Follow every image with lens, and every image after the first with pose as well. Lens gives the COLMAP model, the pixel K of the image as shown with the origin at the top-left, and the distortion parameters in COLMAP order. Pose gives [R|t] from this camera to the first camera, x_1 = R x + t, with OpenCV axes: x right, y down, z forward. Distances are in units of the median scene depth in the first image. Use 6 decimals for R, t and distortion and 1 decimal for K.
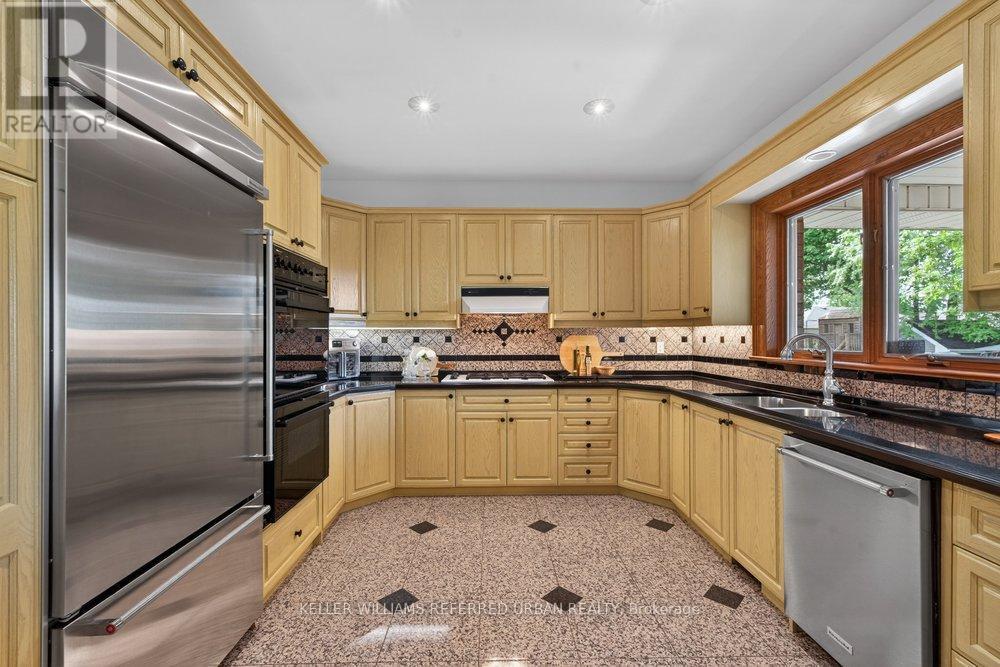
lens RADIAL K [[434.0, 0, 500.0], [0, 434.0, 333.5], [0, 0, 1]] dist [0.002828, 0.000245]
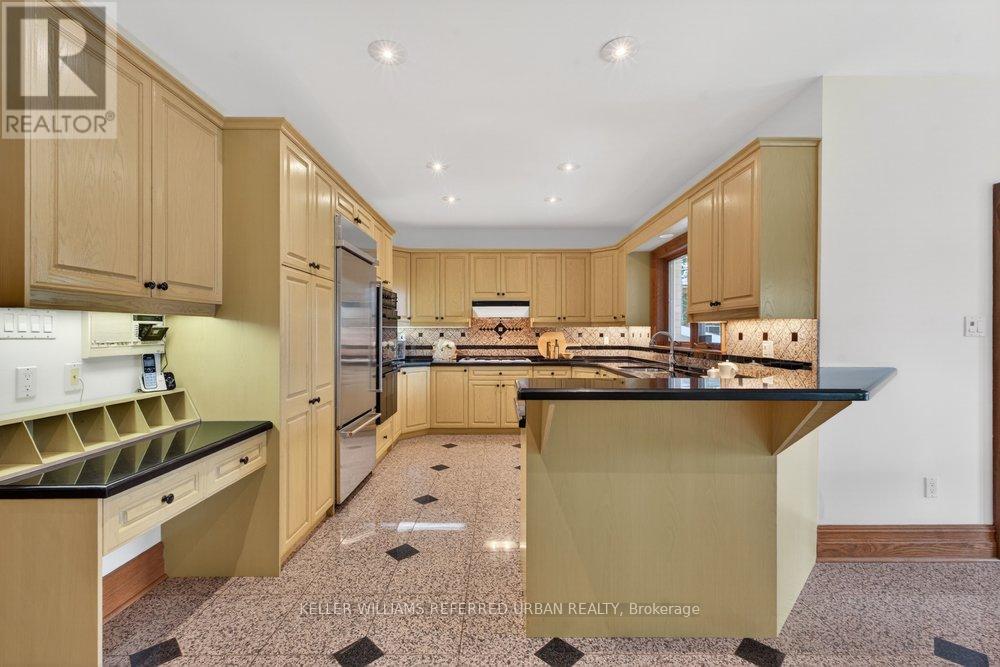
lens RADIAL K [[434.0, 0, 500.0], [0, 434.0, 333.5], [0, 0, 1]] dist [0.002828, 0.000245]
pose [[0.999796, 0.003511, -0.019905, 0.039738], [-0.003334, 0.999954, 0.008958, -0.004318], [0.019936, -0.008889, 0.999762, -0.518991]]
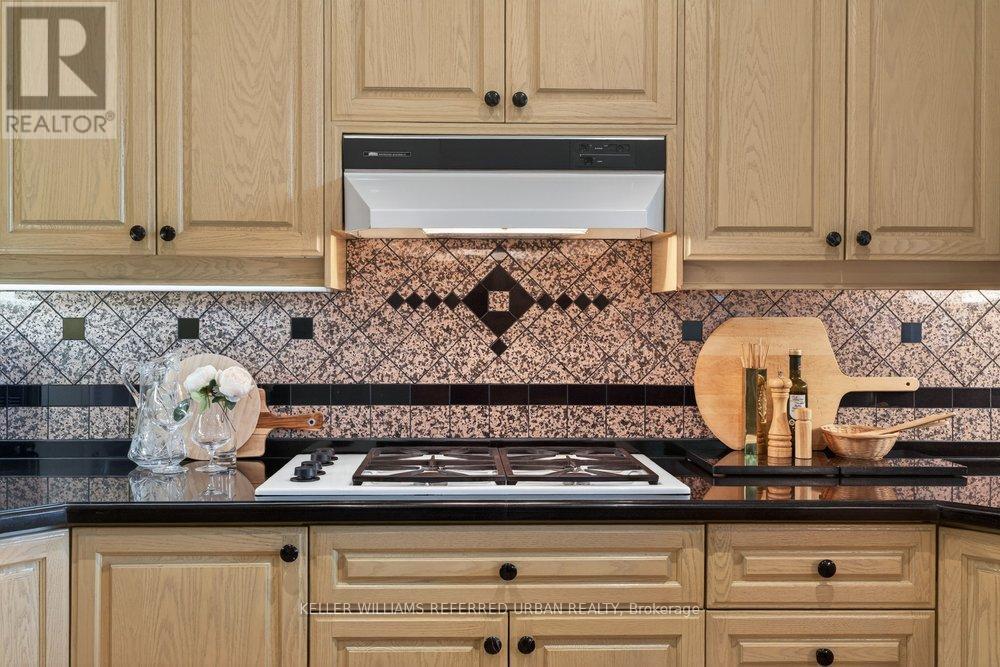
lens RADIAL K [[995.2, 0, 500.0], [0, 995.2, 333.5], [0, 0, 1]] dist [-0.001916, -0.001897]
pose [[0.999899, 0.006523, 0.012612, 0.001990], [-0.006798, 0.999738, 0.021873, 0.002085], [-0.012466, -0.021956, 0.999681, 0.374013]]
